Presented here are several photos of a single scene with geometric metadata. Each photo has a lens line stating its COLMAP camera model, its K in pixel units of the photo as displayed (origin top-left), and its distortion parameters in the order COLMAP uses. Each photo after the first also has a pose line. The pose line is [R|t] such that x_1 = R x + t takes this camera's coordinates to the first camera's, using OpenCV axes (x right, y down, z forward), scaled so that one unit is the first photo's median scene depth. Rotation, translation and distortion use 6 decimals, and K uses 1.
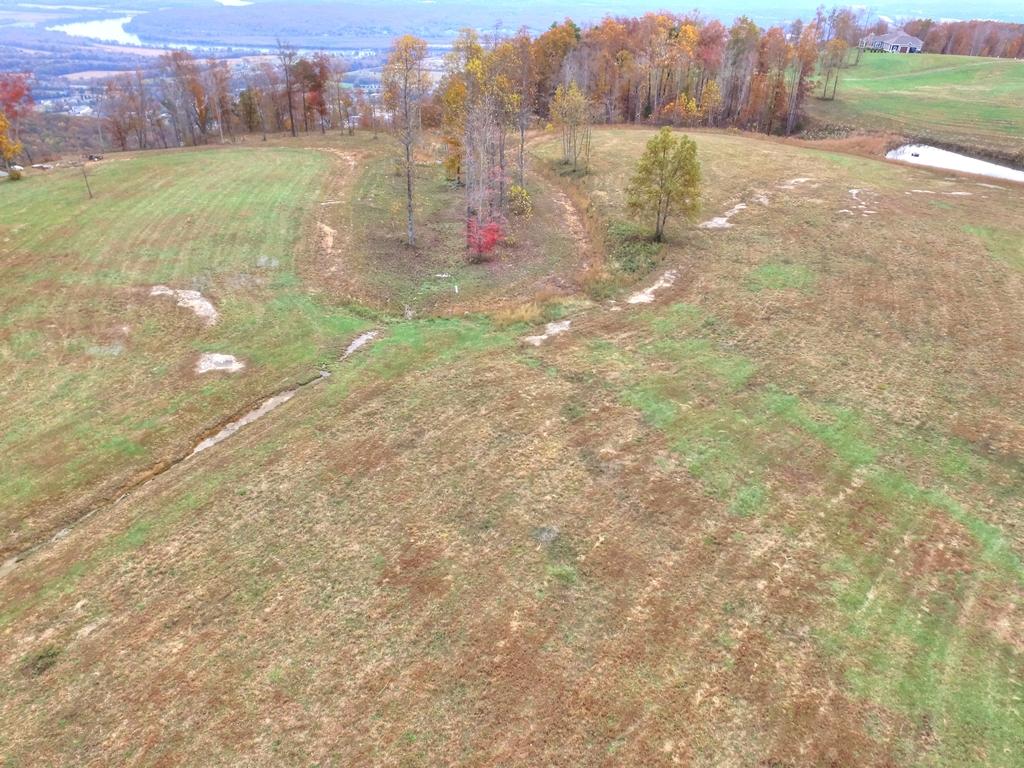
lens RADIAL K [[692.0, 0, 526.2], [0, 692.0, 389.0], [0, 0, 1]] dist [-0.121325, 0.091983]
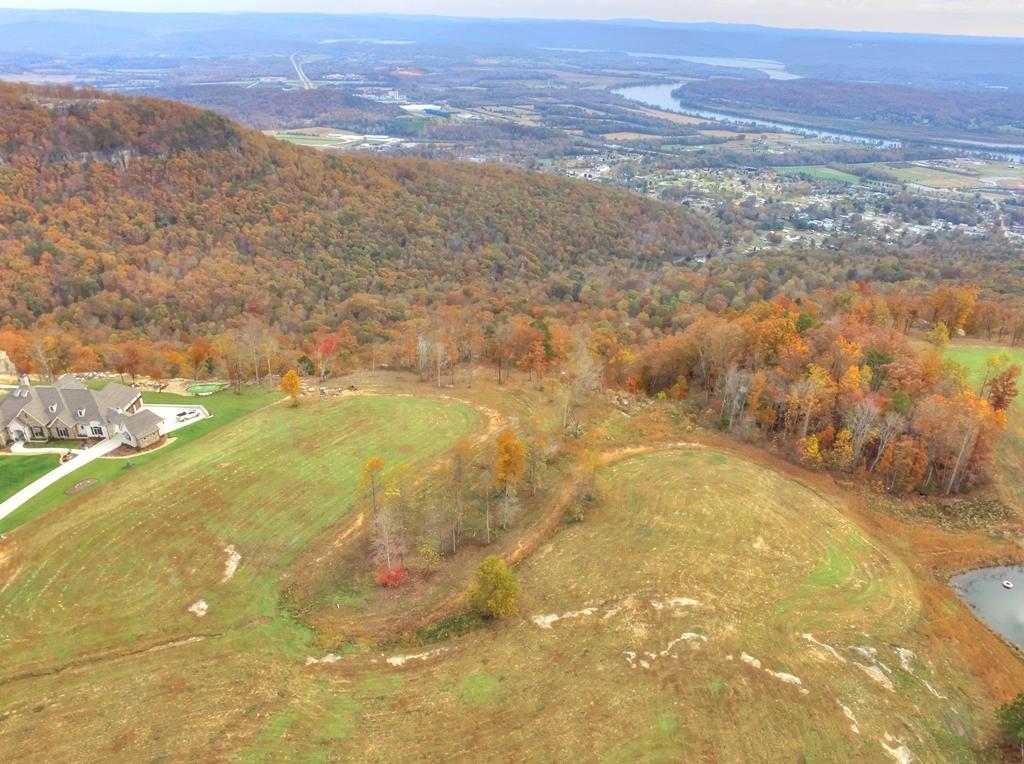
lens RADIAL K [[740.6, 0, 535.6], [0, 740.6, 384.0], [0, 0, 1]] dist [-0.130458, 0.101836]
pose [[0.779567, 0.275274, -0.562583, 0.909744], [-0.336855, 0.941537, -0.006080, -0.637175], [0.528019, 0.194249, 0.826718, -0.326412]]
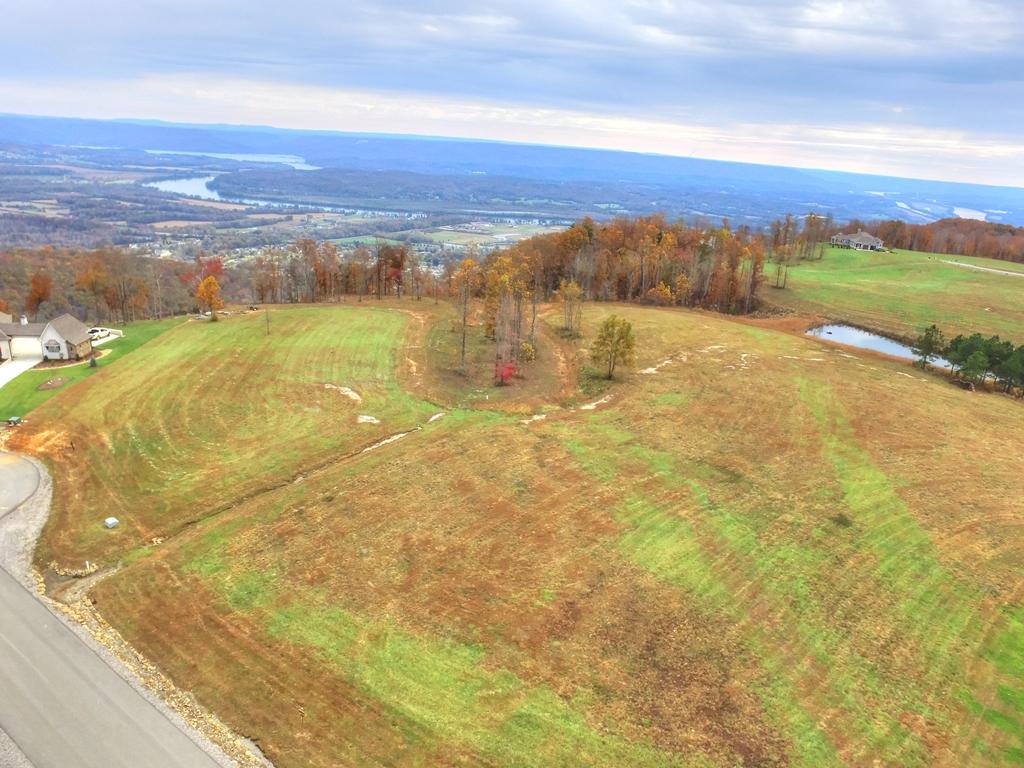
lens RADIAL K [[692.0, 0, 526.2], [0, 692.0, 389.0], [0, 0, 1]] dist [-0.121325, 0.091983]
pose [[0.997565, 0.052571, -0.045838, 0.060909], [-0.061295, 0.974358, -0.216495, 0.161083], [0.033281, 0.218777, 0.975207, -0.563515]]
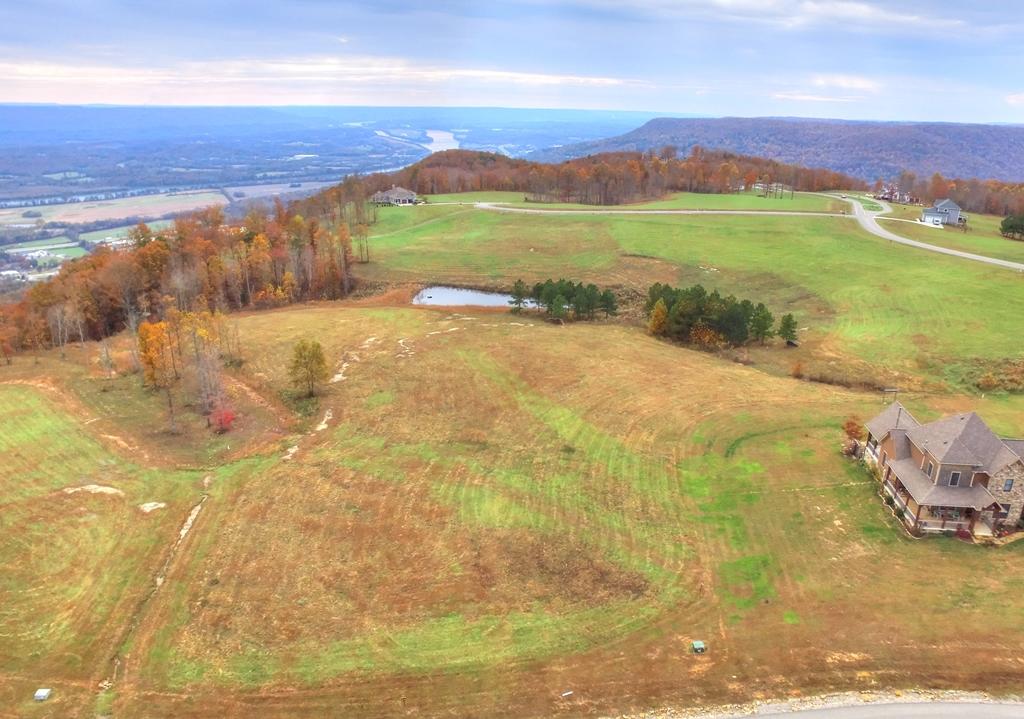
lens RADIAL K [[734.3, 0, 528.8], [0, 734.3, 365.3], [0, 0, 1]] dist [-0.125194, 0.094510]
pose [[0.805701, -0.216942, 0.551164, -0.351652], [0.322450, 0.941193, -0.100903, 0.081460], [-0.496862, 0.259020, 0.828273, -0.826485]]
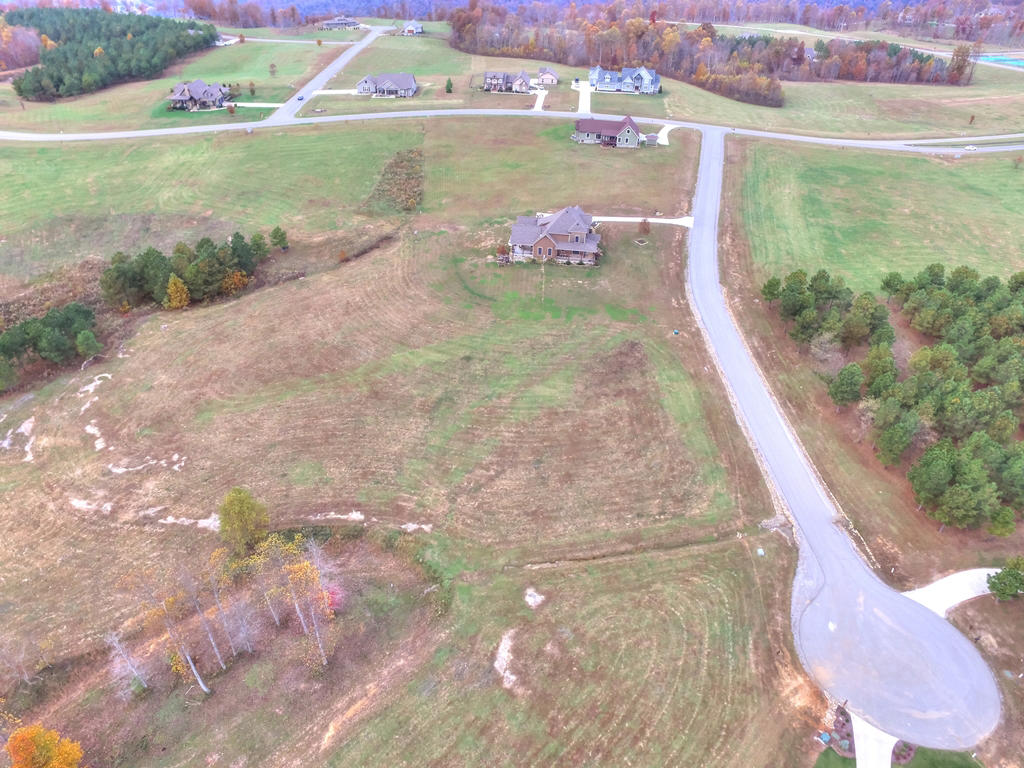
lens RADIAL K [[692.0, 0, 526.2], [0, 692.0, 389.0], [0, 0, 1]] dist [-0.121325, 0.091983]
pose [[-0.594229, -0.511915, 0.620351, -0.818793], [0.377459, 0.503587, 0.777126, -1.176062], [-0.710223, 0.695948, -0.106019, 0.435998]]
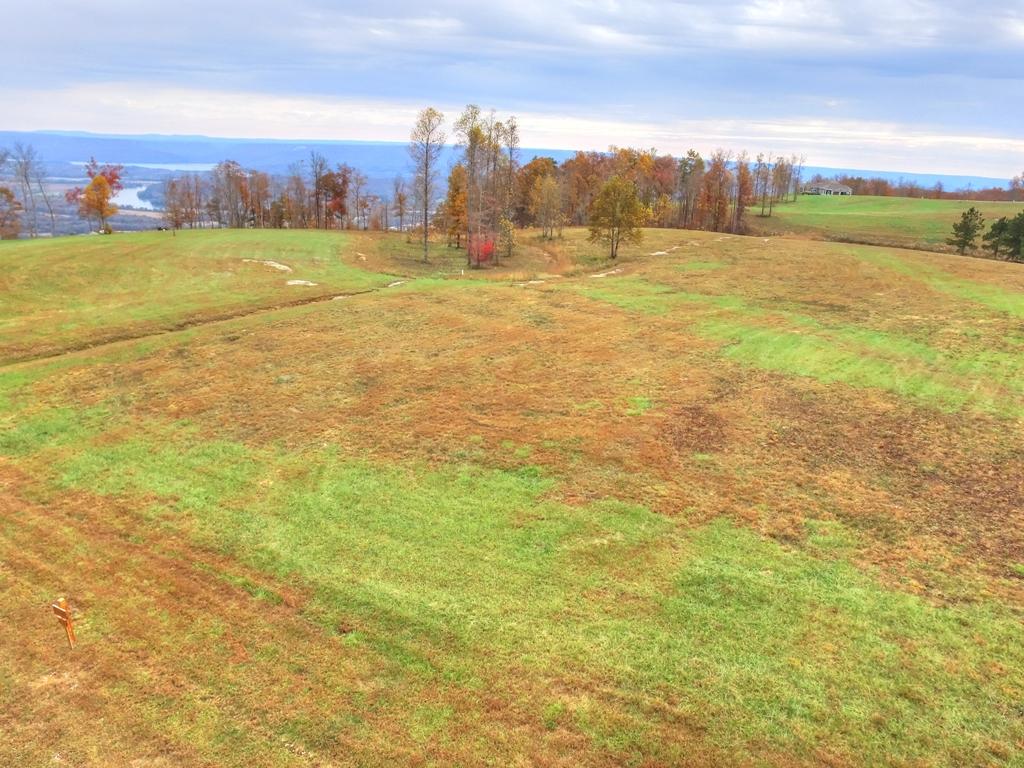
lens RADIAL K [[692.0, 0, 526.2], [0, 692.0, 389.0], [0, 0, 1]] dist [-0.121325, 0.091983]
pose [[0.999733, 0.001731, 0.023061, -0.004256], [0.003406, 0.975295, -0.220882, 0.279732], [-0.022873, 0.220901, 0.975028, -0.207042]]
